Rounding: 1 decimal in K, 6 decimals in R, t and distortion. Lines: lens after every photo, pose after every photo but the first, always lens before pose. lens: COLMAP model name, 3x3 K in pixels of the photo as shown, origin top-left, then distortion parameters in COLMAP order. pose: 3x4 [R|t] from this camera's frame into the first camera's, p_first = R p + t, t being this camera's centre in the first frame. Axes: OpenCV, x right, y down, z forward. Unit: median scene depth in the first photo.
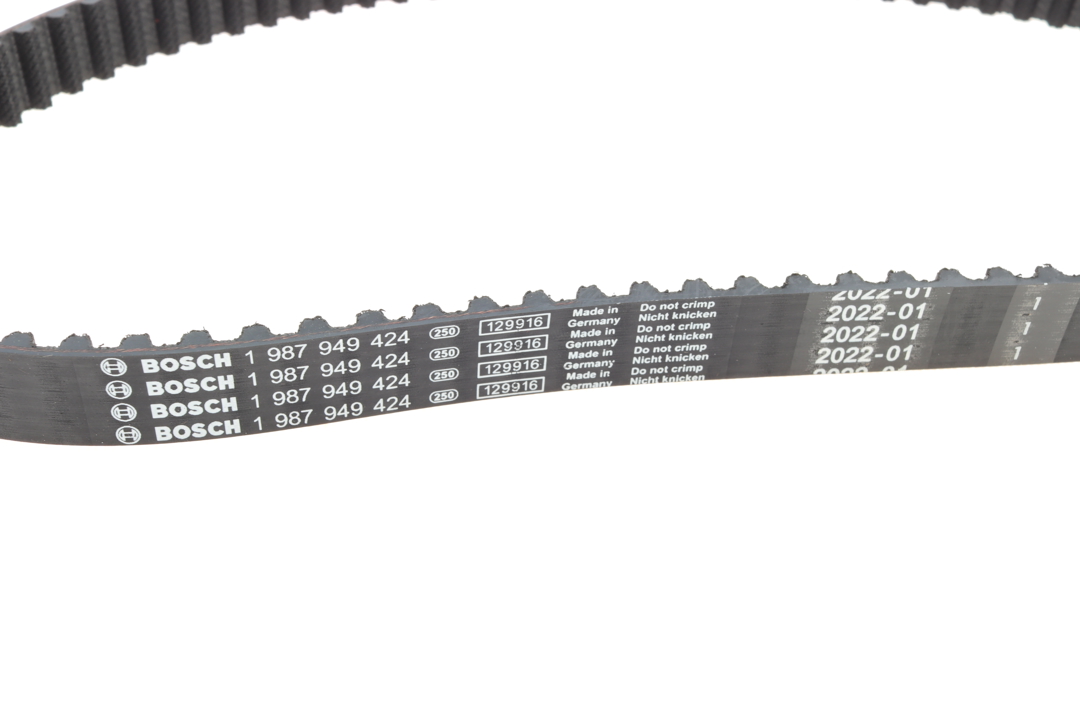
lens RADIAL K [[1226.2, 0, 537.4], [0, 1226.2, 360.0], [0, 0, 1]] dist [0.009215, 0.000000]
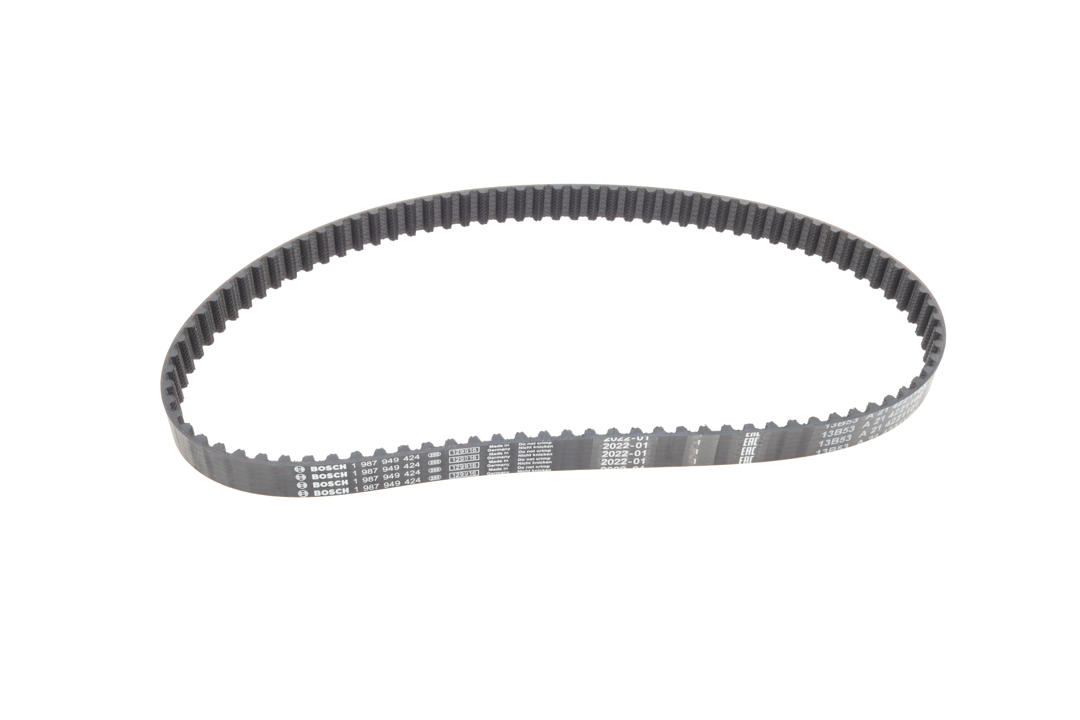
lens RADIAL K [[1226.2, 0, 541.9], [0, 1226.2, 361.1], [0, 0, 1]] dist [0.009215, 0.000000]
pose [[0.998533, 0.029517, -0.045400, 0.227084], [-0.025435, 0.995795, 0.088004, -0.403507], [0.047807, -0.086720, 0.995085, -1.296087]]
